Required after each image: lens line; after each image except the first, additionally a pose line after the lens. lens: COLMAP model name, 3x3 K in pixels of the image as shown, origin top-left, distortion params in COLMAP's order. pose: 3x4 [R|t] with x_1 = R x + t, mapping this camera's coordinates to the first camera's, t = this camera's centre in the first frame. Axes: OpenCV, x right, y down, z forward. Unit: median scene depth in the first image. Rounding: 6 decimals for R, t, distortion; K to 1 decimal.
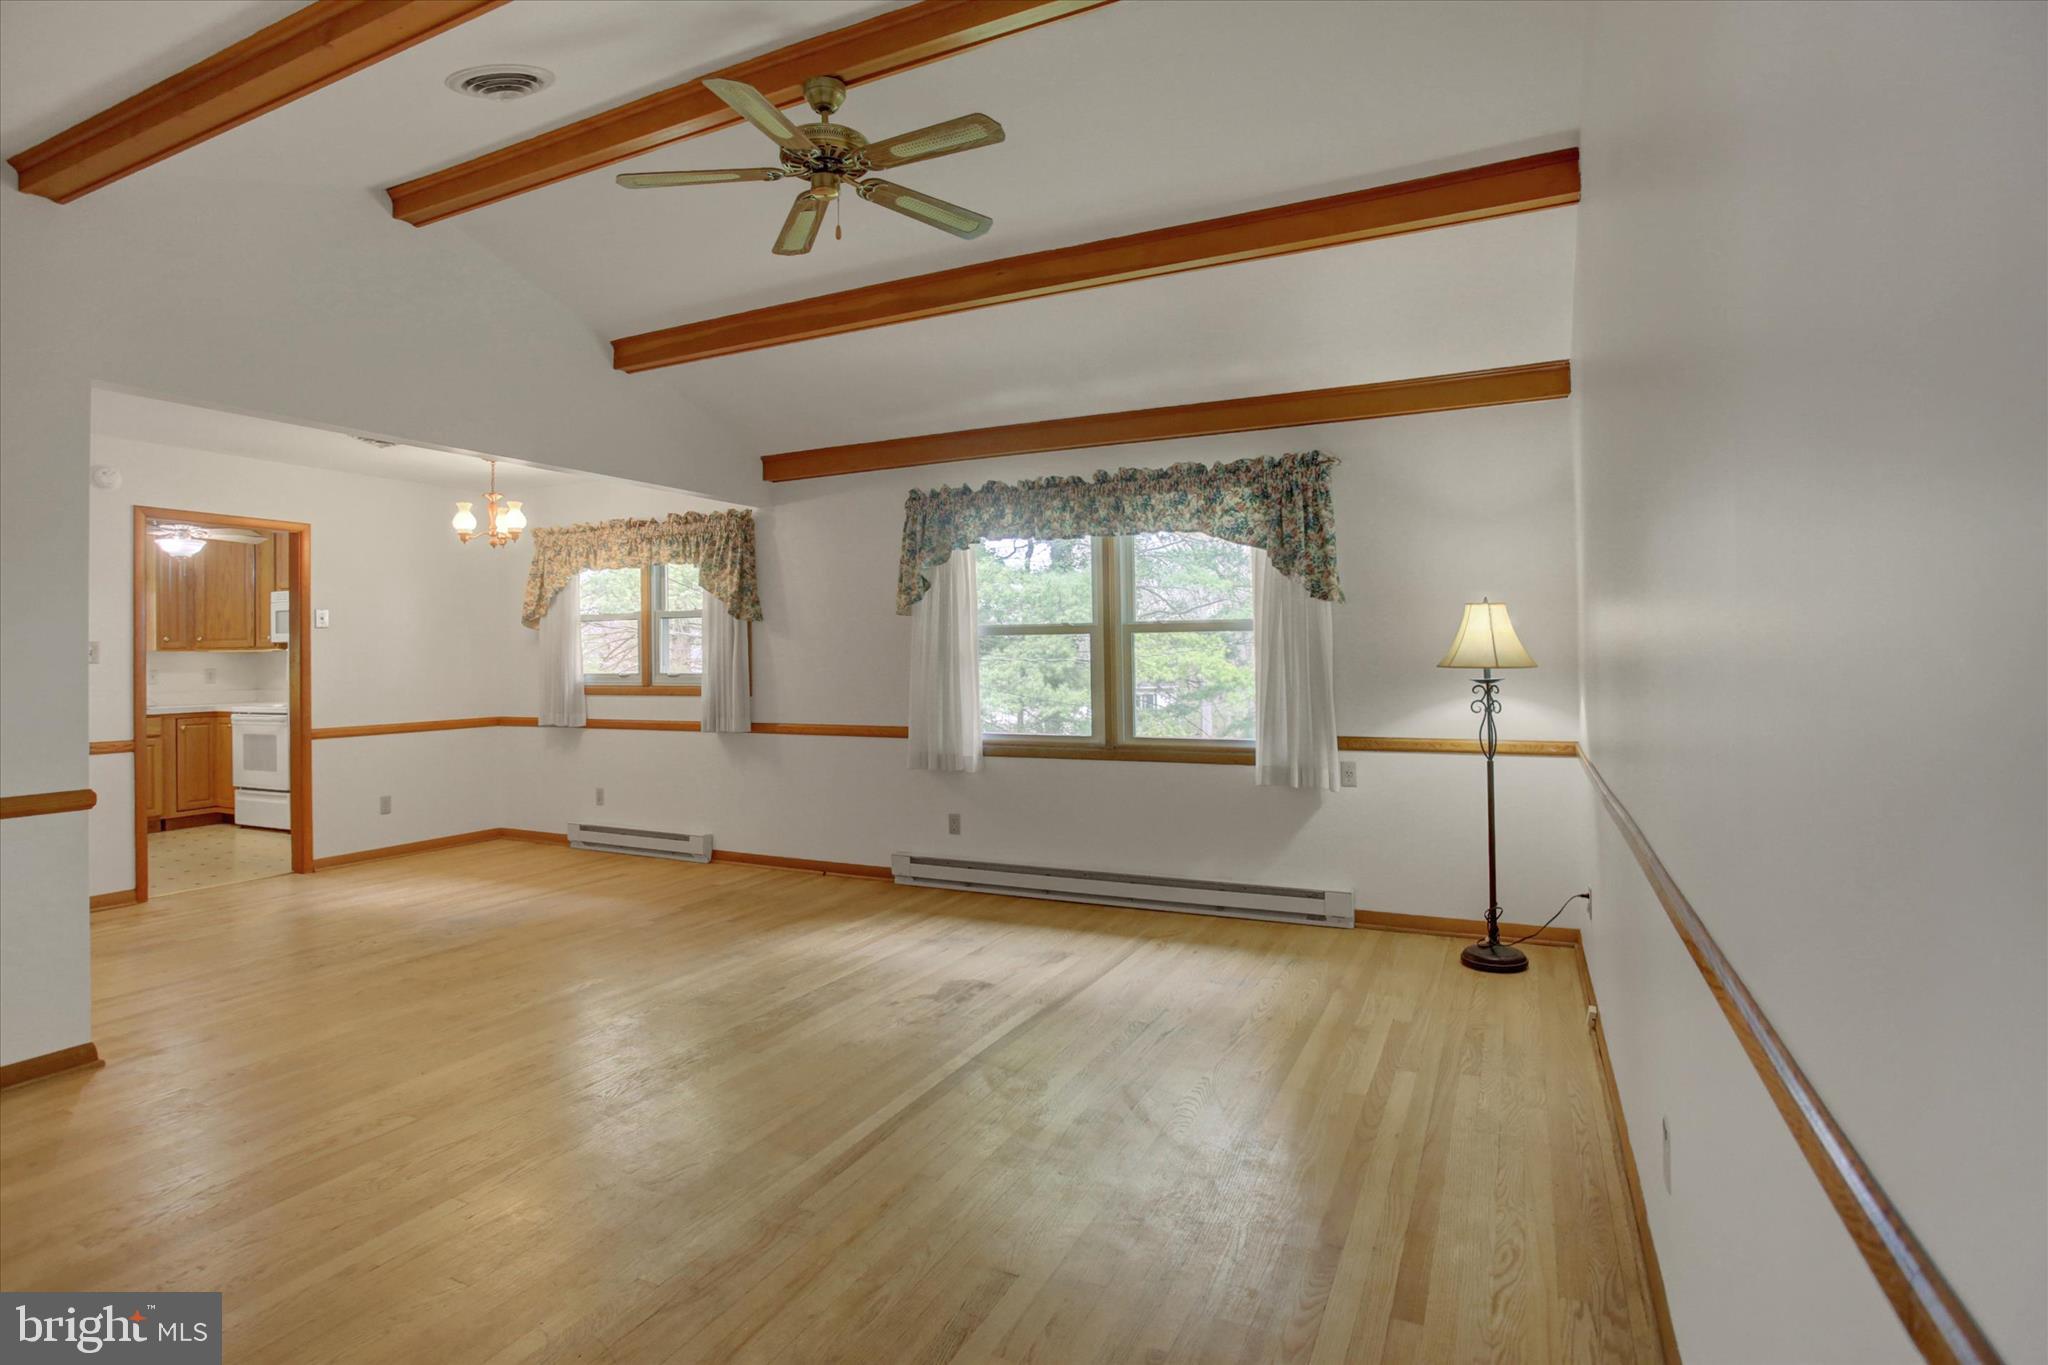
lens RADIAL K [[1037.1, 0, 1024.7], [0, 1037.1, 633.3], [0, 0, 1]] dist [-0.066492, 0.028648]
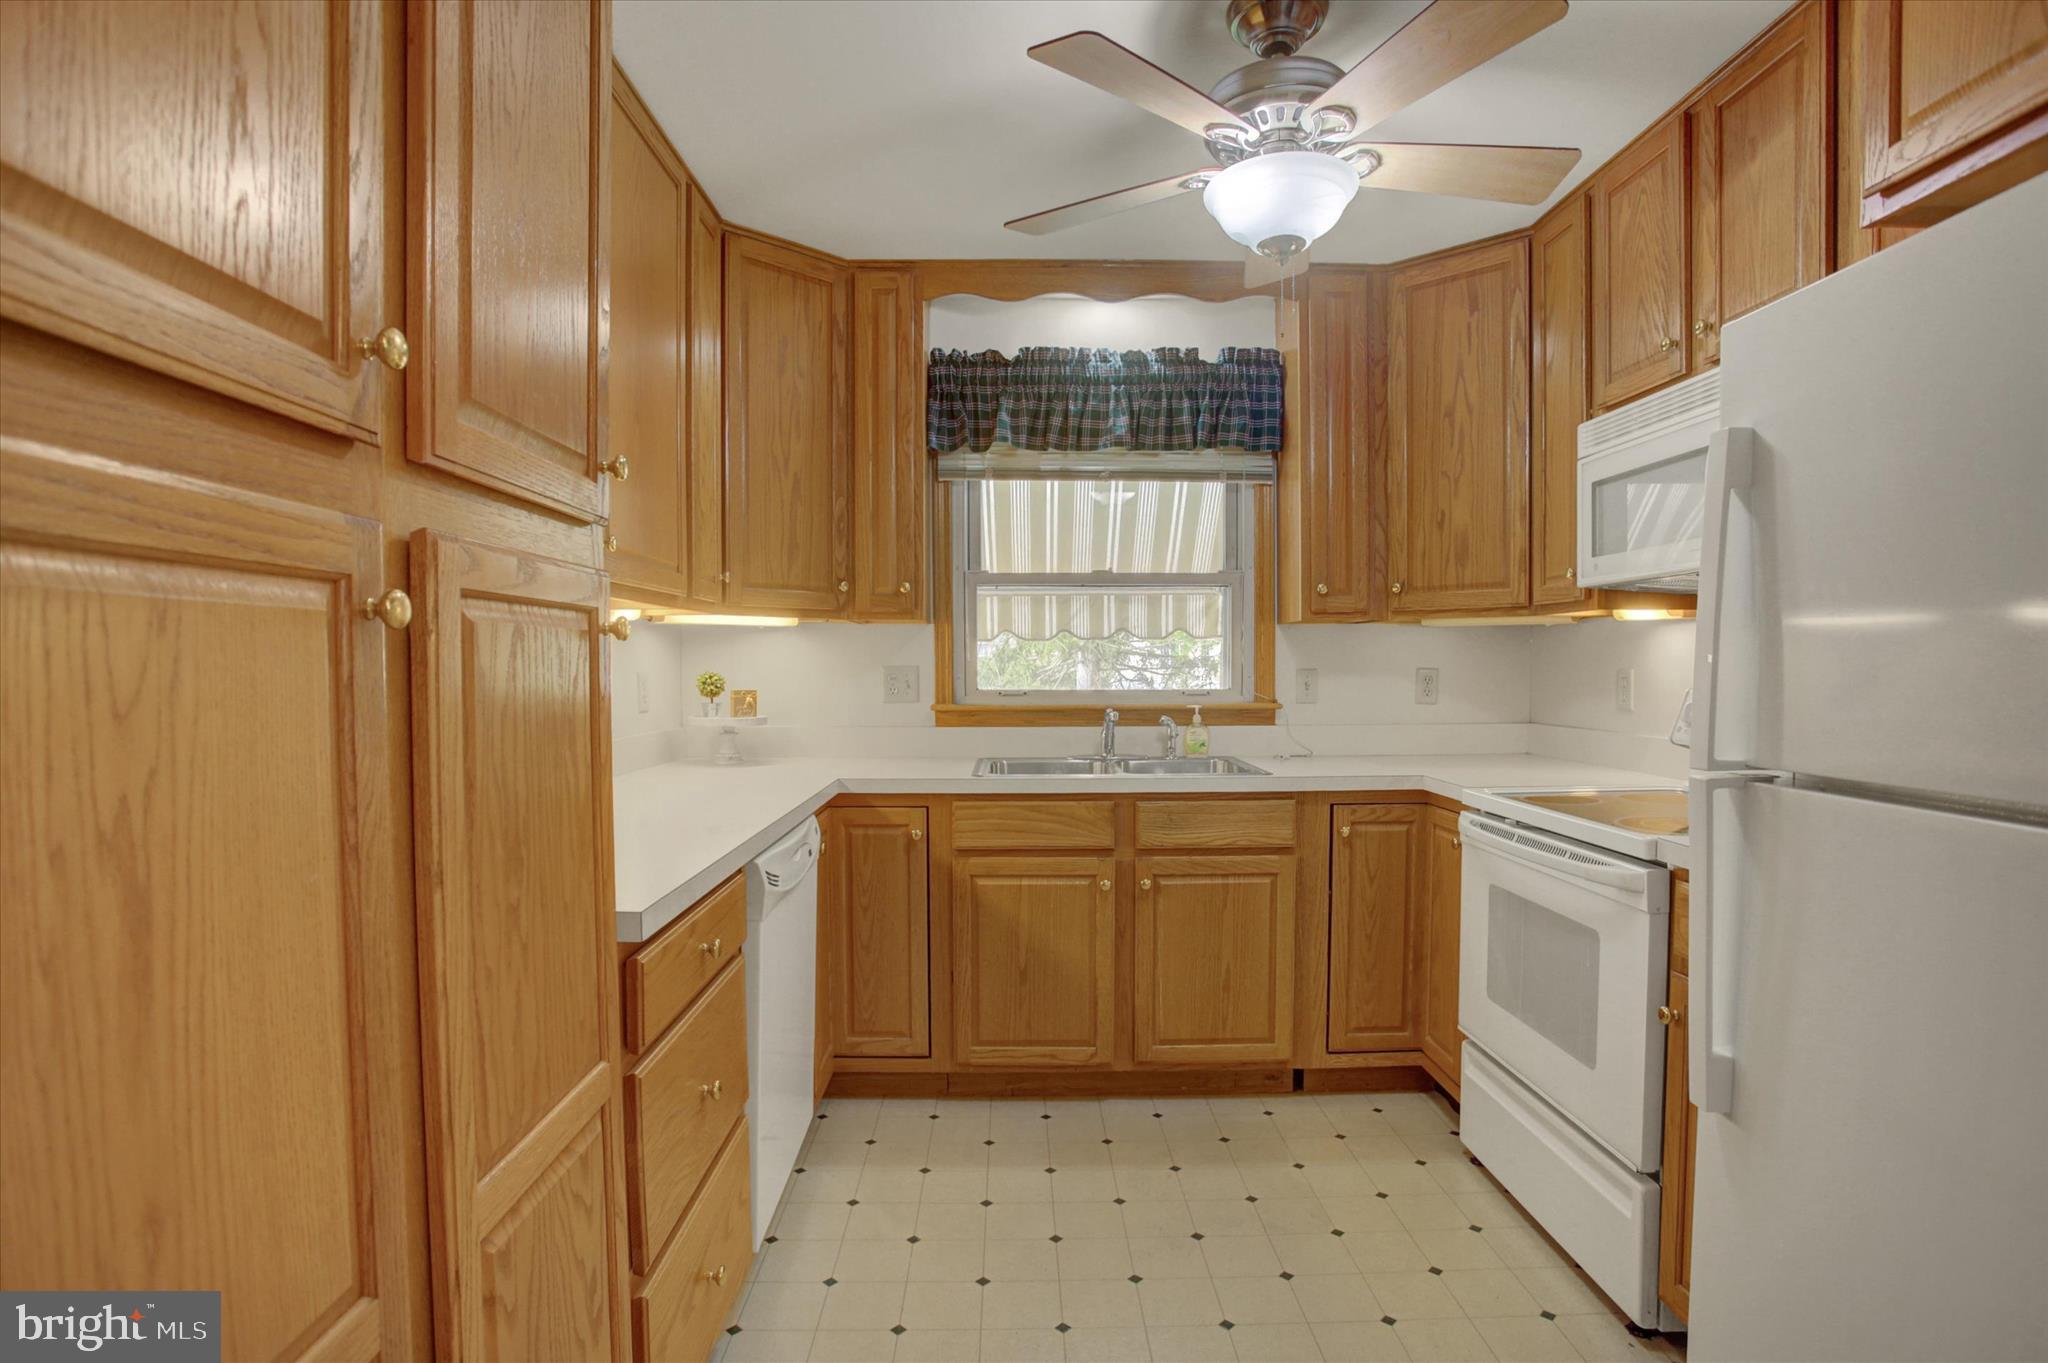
lens RADIAL K [[1037.1, 0, 1016.0], [0, 1037.1, 700.4], [0, 0, 1]] dist [-0.066492, 0.028648]
pose [[0.445469, 0.043729, -0.894229, -0.698959], [0.013182, 0.998378, 0.055388, 0.031388], [0.895200, -0.036461, 0.444170, 0.906759]]
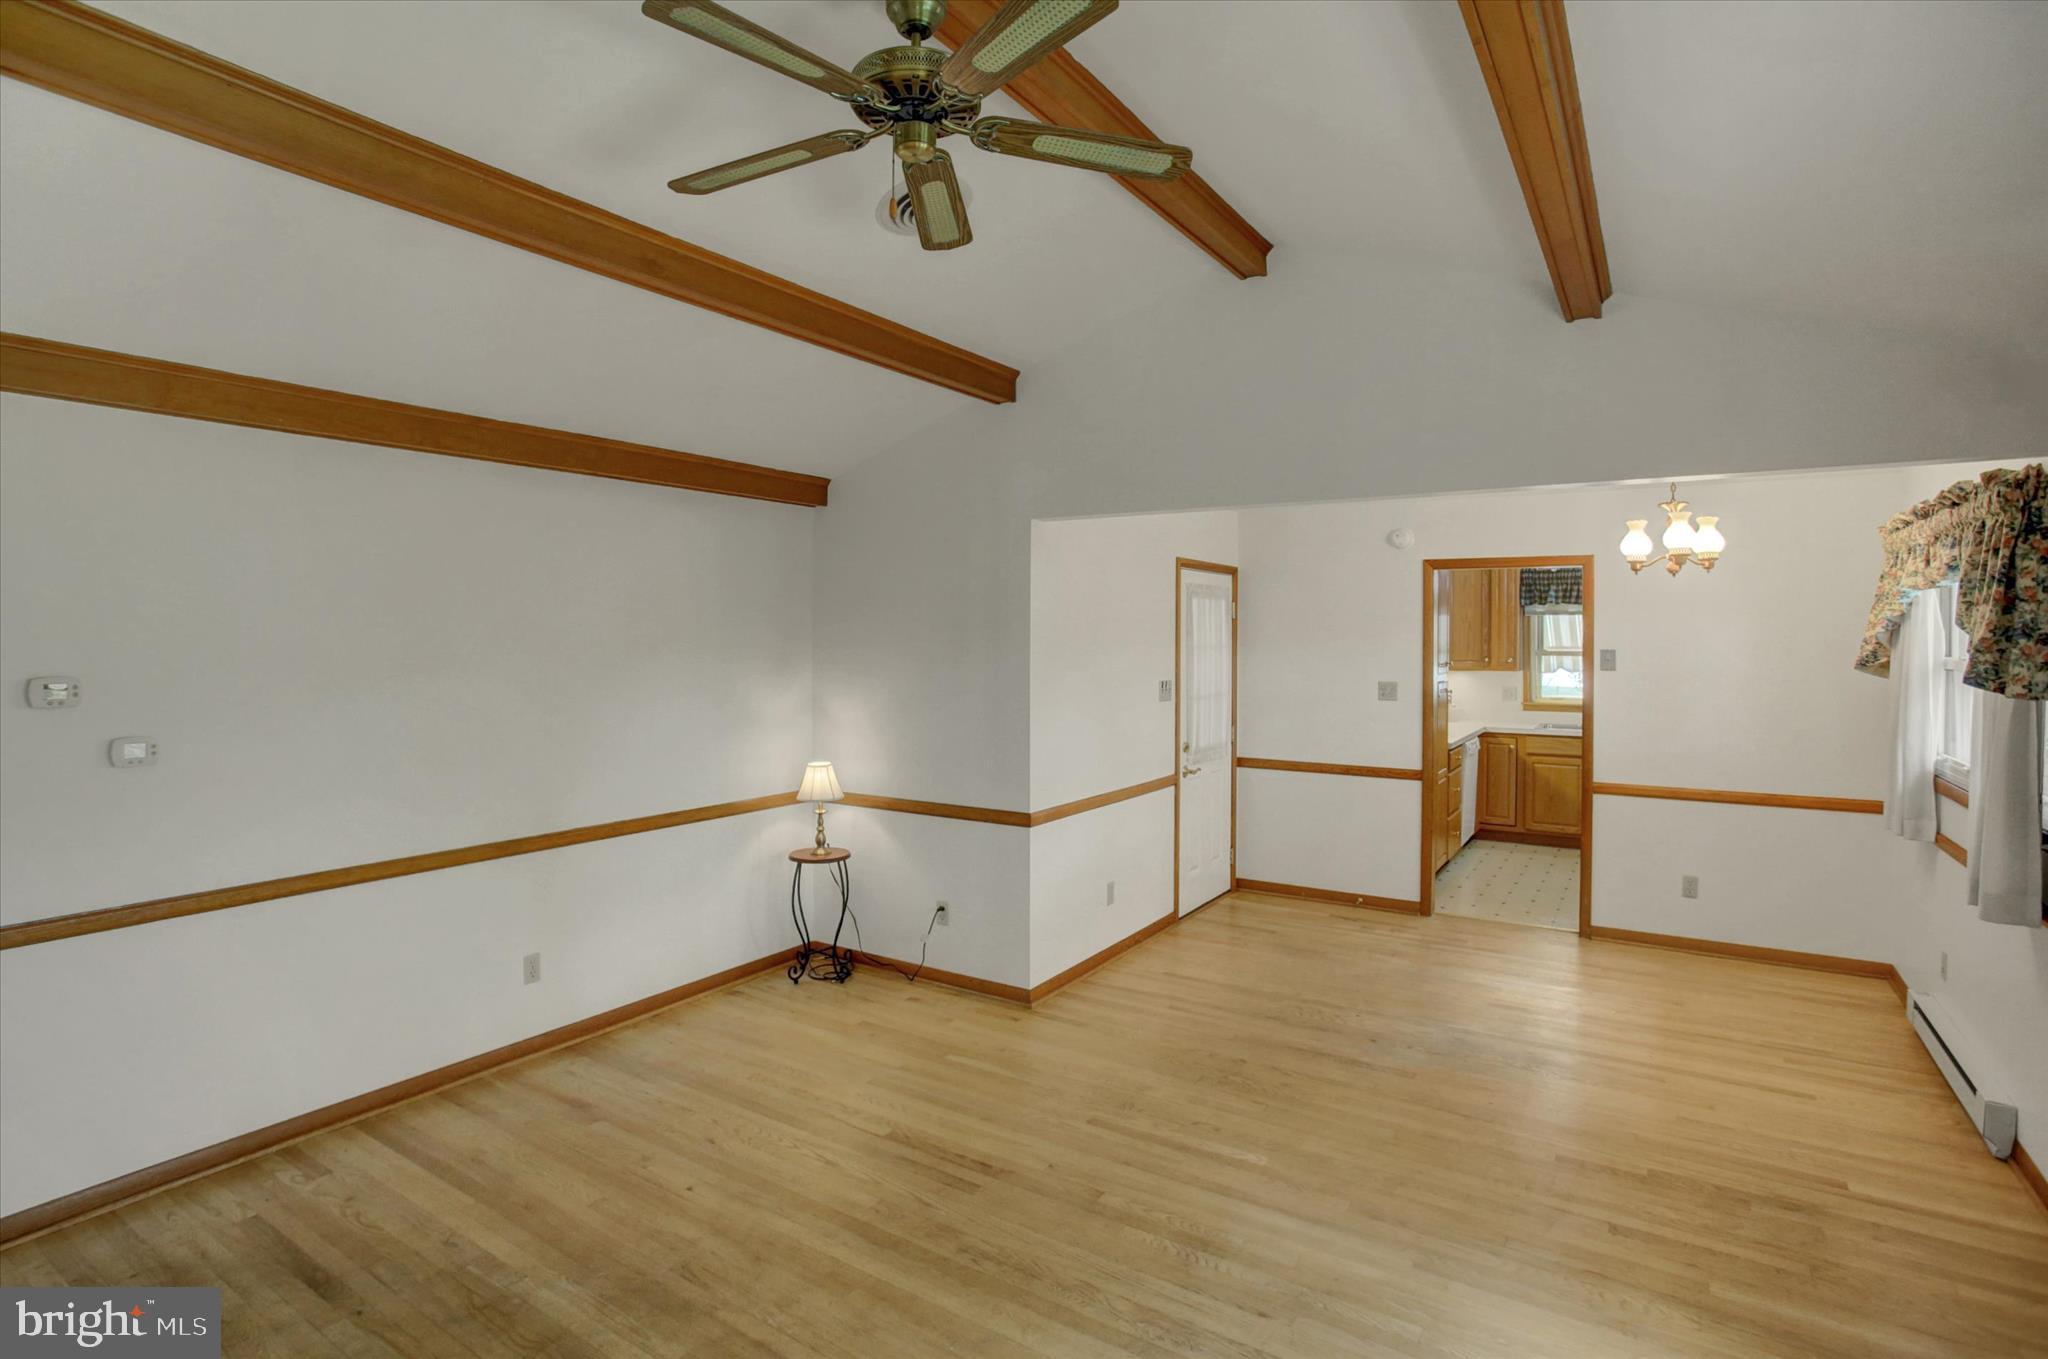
lens RADIAL K [[1037.1, 0, 1020.2], [0, 1037.1, 638.6], [0, 0, 1]] dist [-0.066492, 0.028648]
pose [[-0.114752, 0.016311, -0.993260, 0.254812], [0.017027, 0.999751, 0.014450, -0.054808], [0.993248, -0.015254, -0.115001, 0.591784]]
